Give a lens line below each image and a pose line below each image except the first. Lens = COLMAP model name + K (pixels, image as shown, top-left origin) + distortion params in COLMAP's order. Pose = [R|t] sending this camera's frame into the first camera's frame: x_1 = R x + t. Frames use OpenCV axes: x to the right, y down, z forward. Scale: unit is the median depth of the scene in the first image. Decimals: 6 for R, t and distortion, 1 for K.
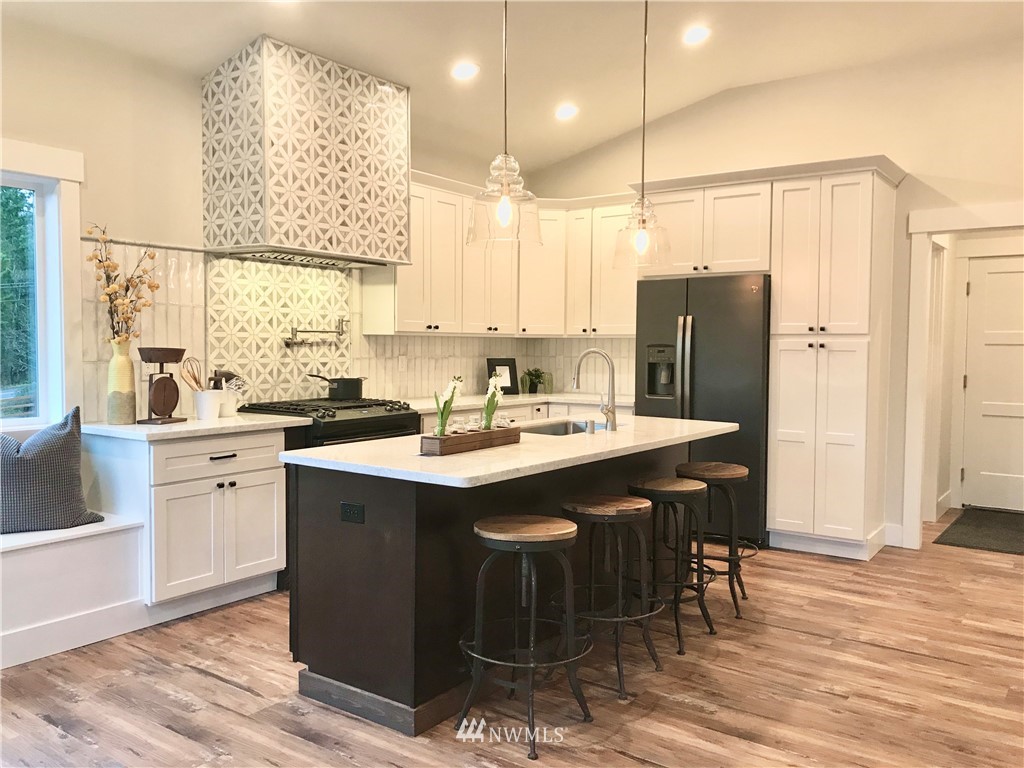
lens RADIAL K [[839.0, 0, 510.3], [0, 839.0, 377.4], [0, 0, 1]] dist [0.014916, -0.003863]
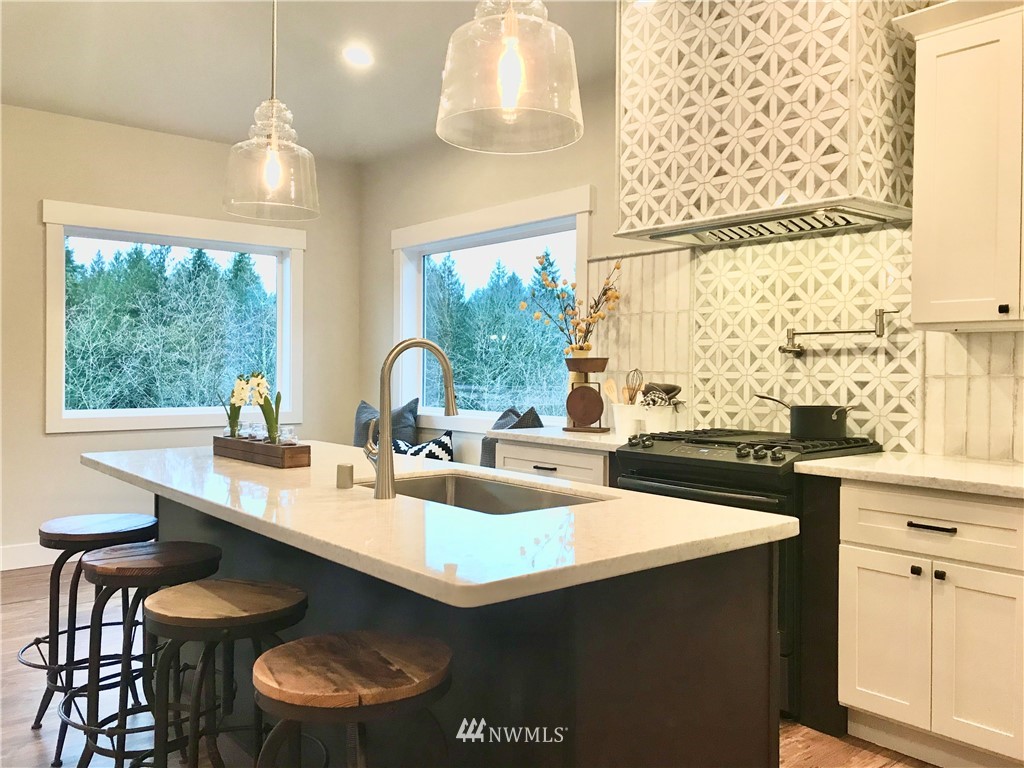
lens RADIAL K [[839.0, 0, 510.3], [0, 839.0, 377.4], [0, 0, 1]] dist [0.014916, -0.003863]
pose [[-0.253238, -0.003032, -0.967399, 0.536851], [-0.053747, 0.998495, 0.010940, -0.016042], [0.965910, 0.054765, -0.253019, 1.080565]]
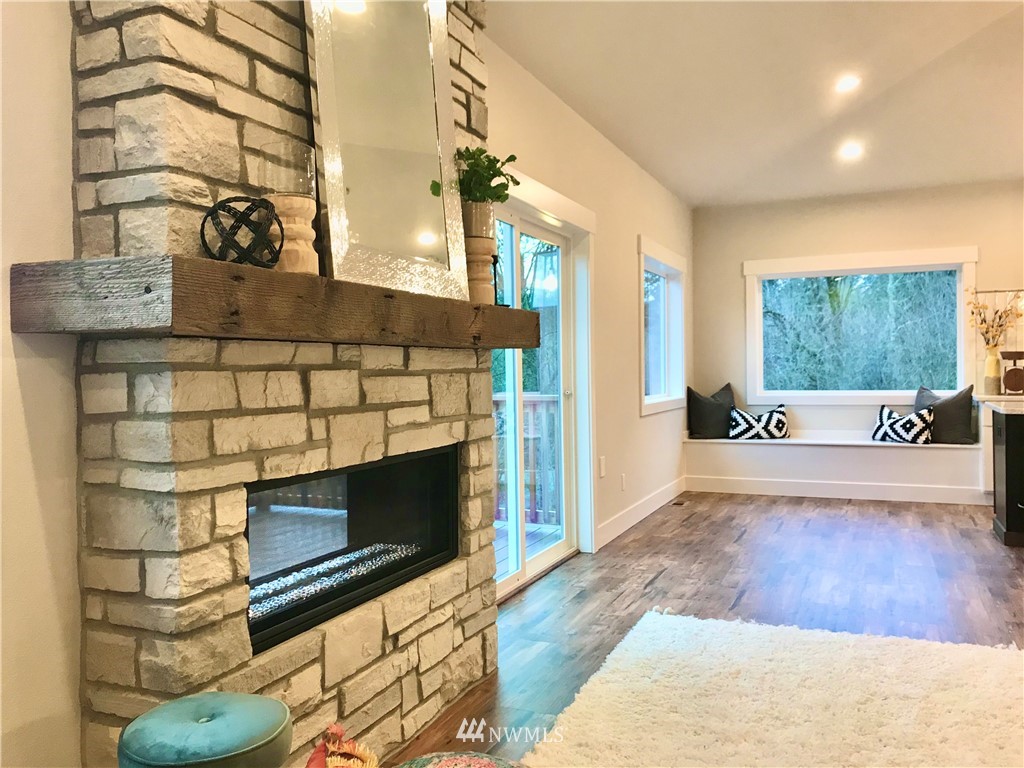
lens RADIAL K [[839.0, 0, 510.3], [0, 839.0, 377.4], [0, 0, 1]] dist [0.014916, -0.003863]
pose [[0.206964, -0.000412, -0.978348, 0.967098], [-0.028633, 0.999569, -0.006478, 0.053770], [0.977929, 0.029354, 0.206863, -0.323152]]
